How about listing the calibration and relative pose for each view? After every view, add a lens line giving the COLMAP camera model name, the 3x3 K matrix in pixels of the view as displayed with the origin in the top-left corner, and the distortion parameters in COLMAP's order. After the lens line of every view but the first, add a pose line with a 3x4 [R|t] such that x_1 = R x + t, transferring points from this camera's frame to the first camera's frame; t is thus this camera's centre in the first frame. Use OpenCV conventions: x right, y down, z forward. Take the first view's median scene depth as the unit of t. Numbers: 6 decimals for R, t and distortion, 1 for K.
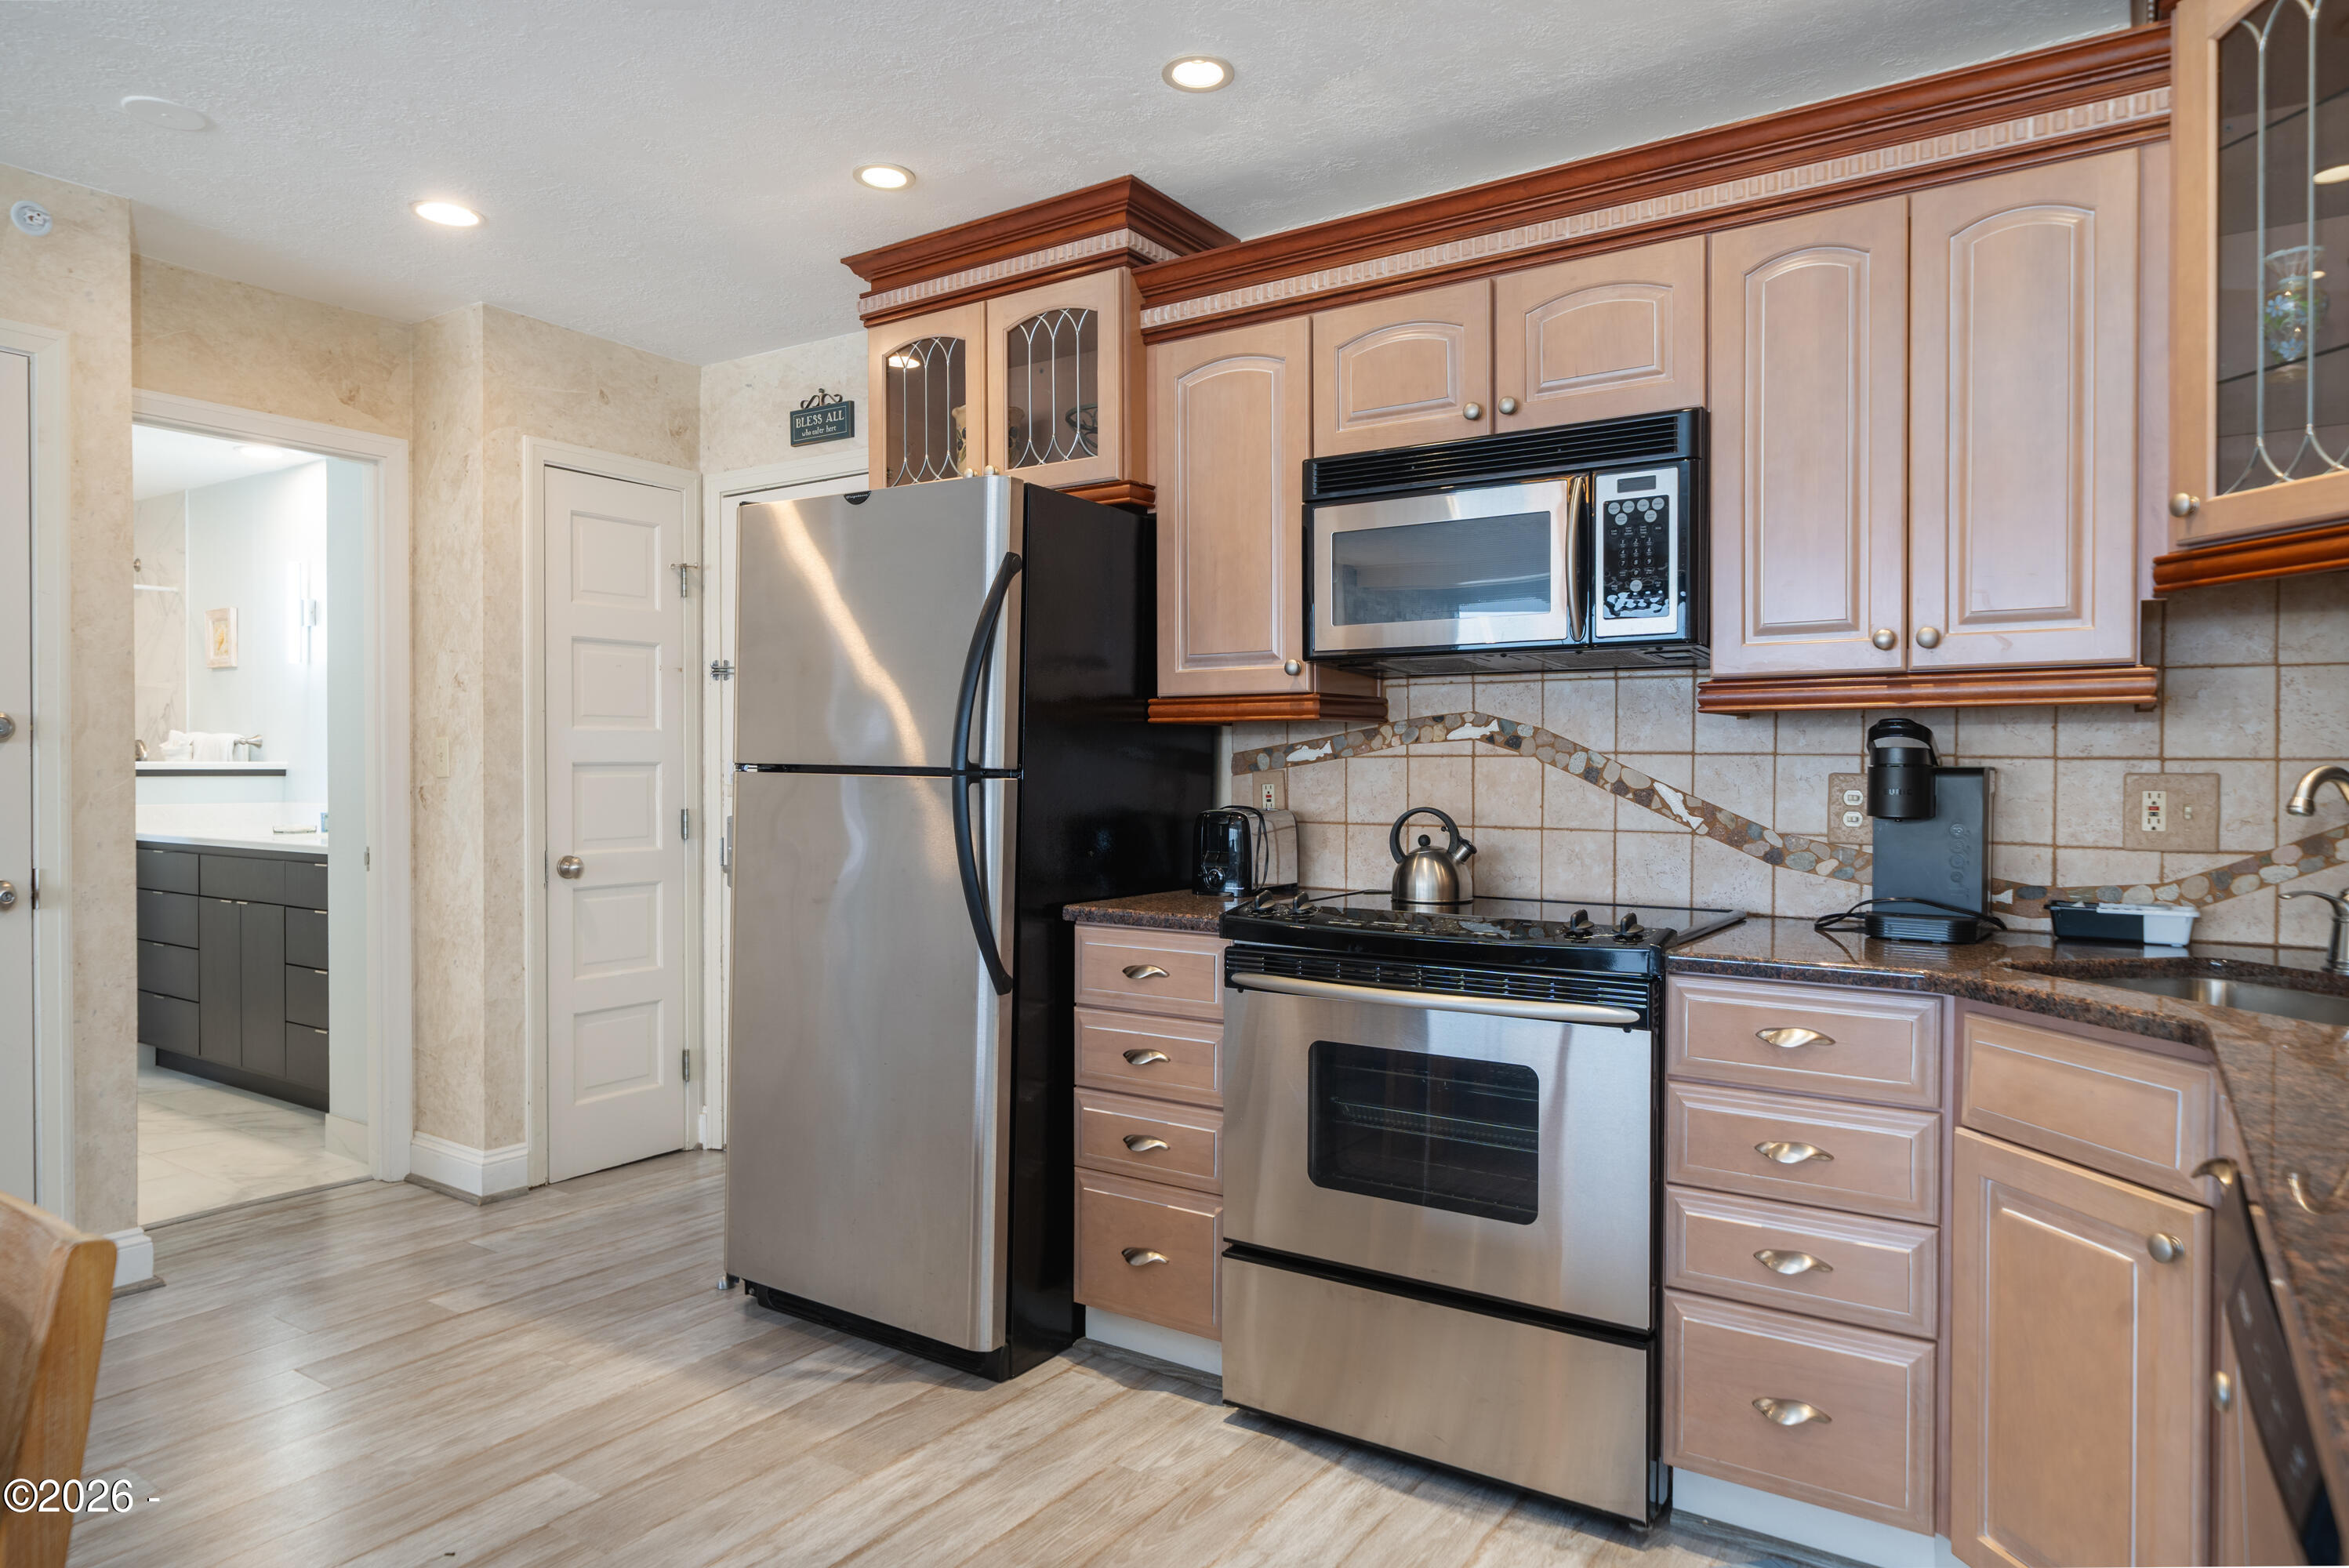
lens RADIAL K [[1437.1, 0, 1173.5], [0, 1437.1, 781.8], [0, 0, 1]] dist [0.006610, -0.000970]
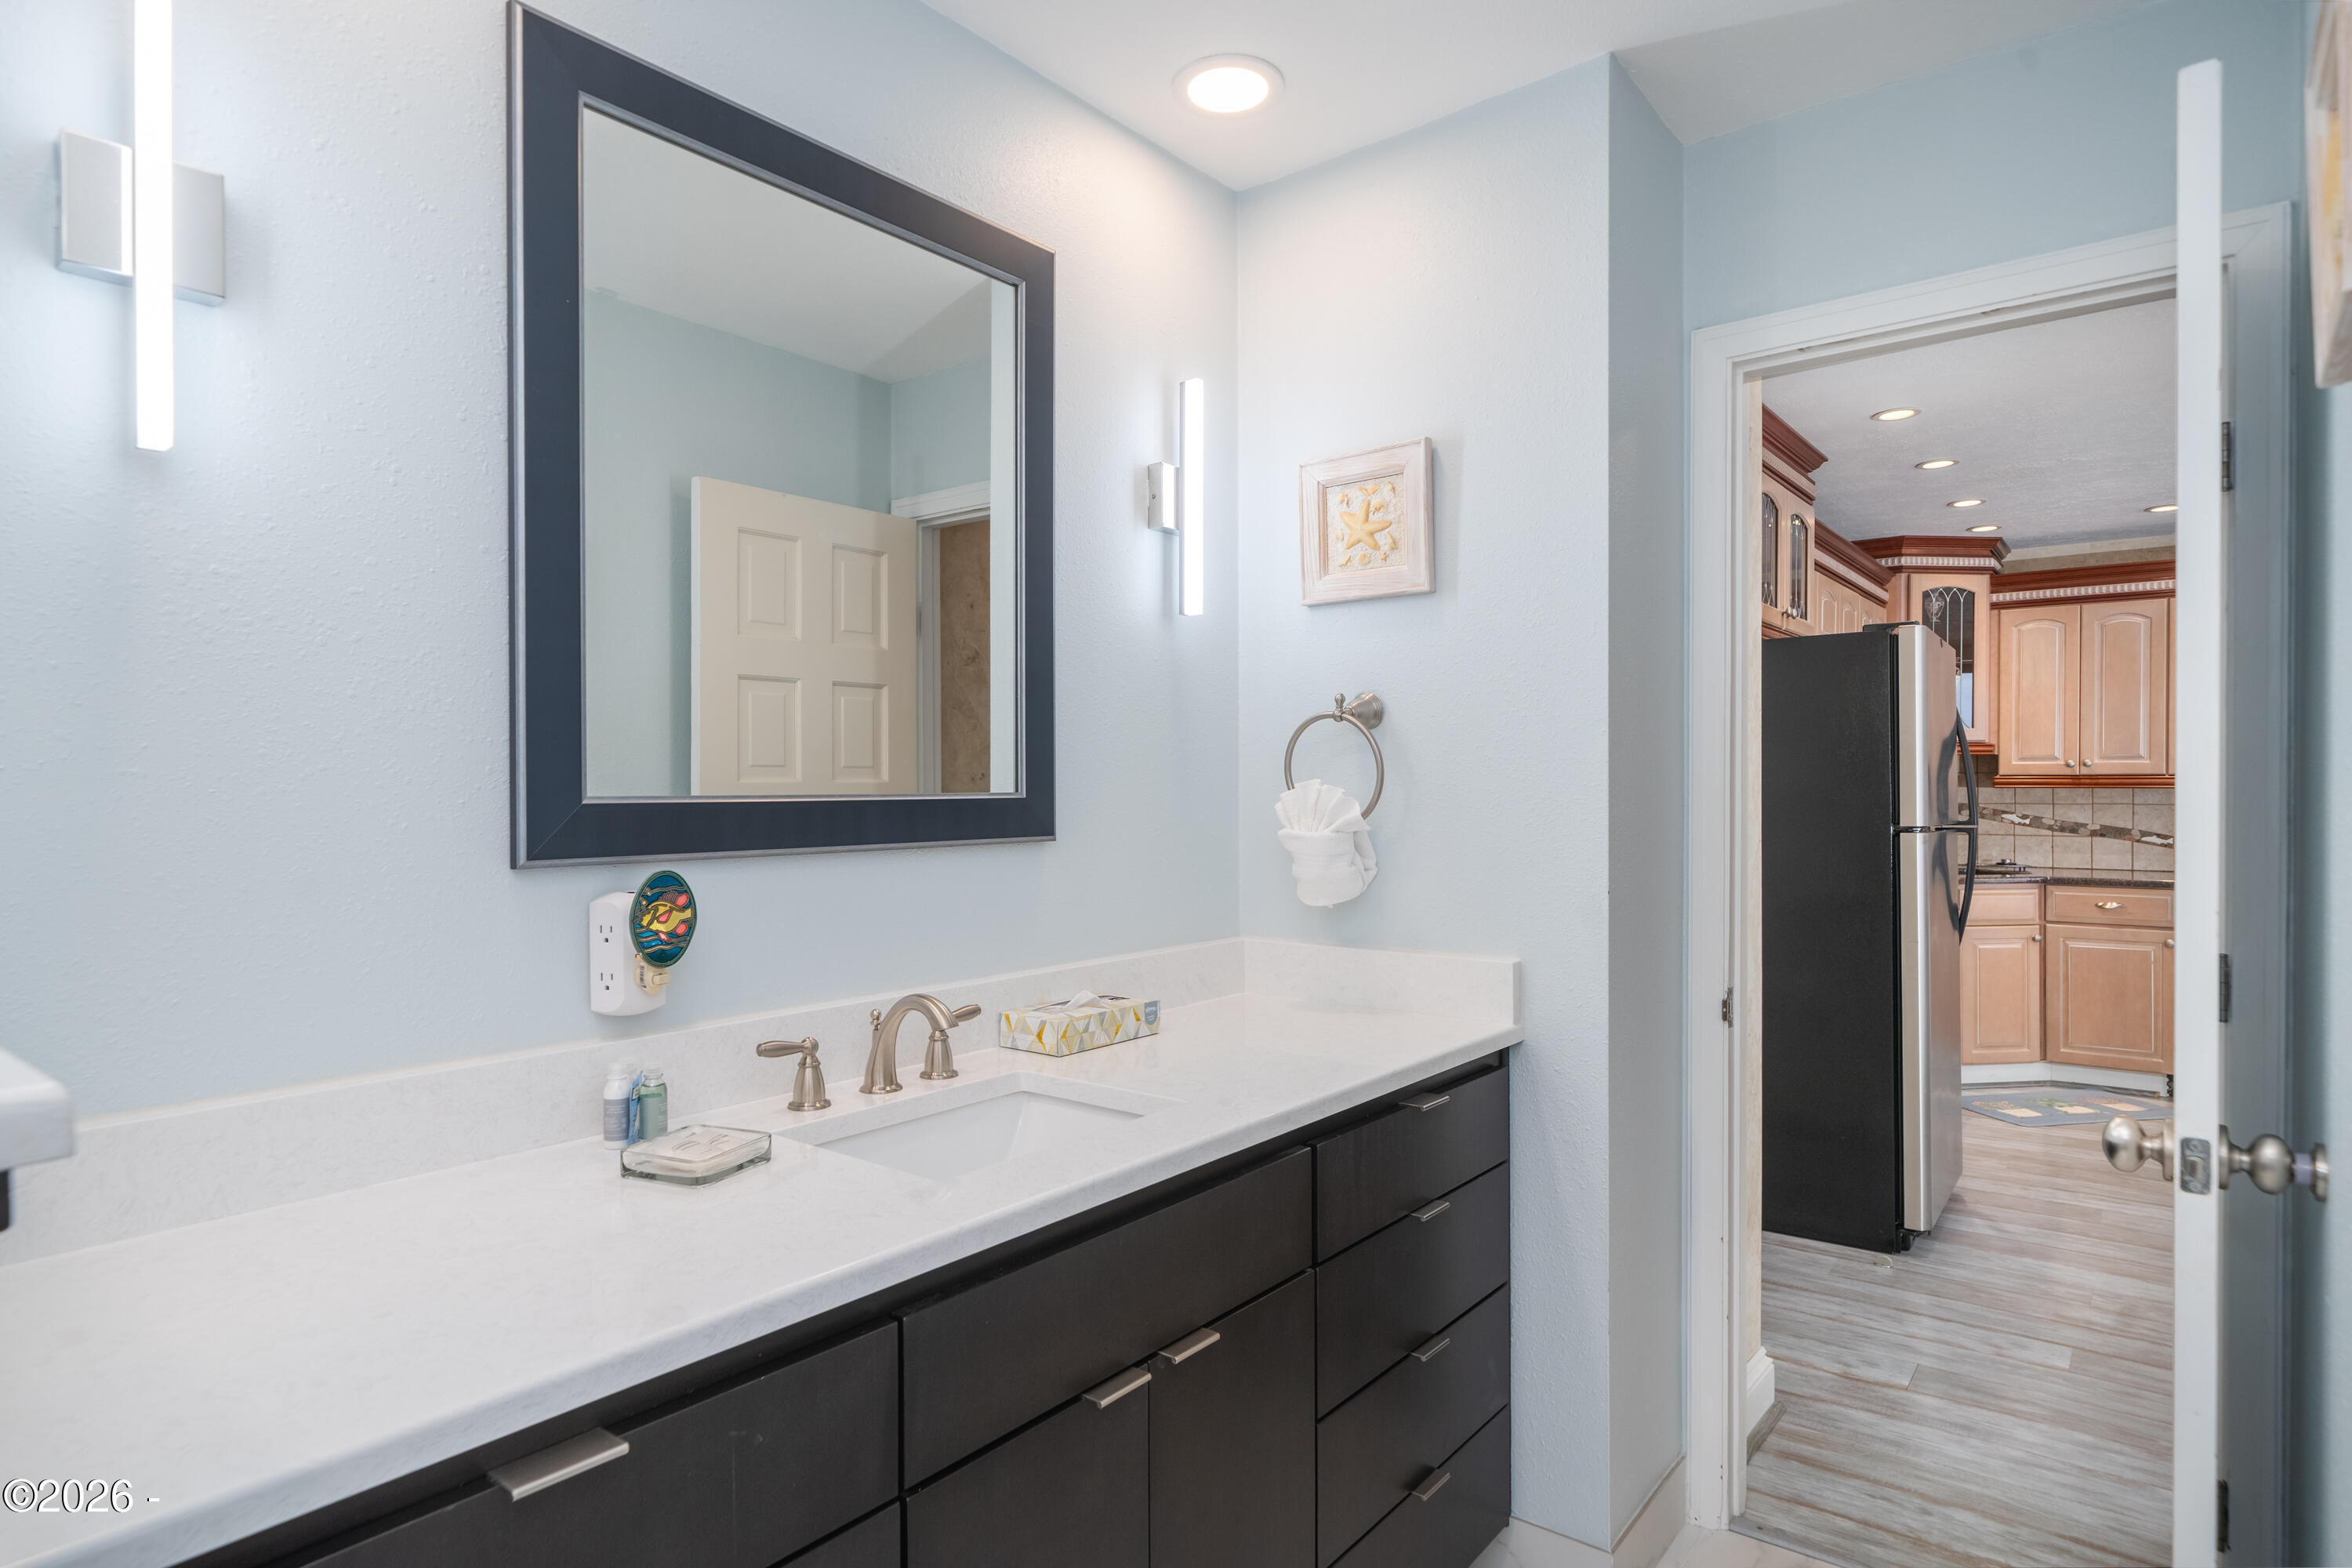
lens RADIAL K [[1262.5, 0, 1186.2], [0, 1262.5, 788.0], [0, 0, 1]] dist [-0.004014, -0.000051]
pose [[0.075516, -0.007485, 0.997117, -1.642518], [0.011465, 0.999912, 0.006637, -0.069642], [-0.997079, 0.010931, 0.075595, 1.758379]]
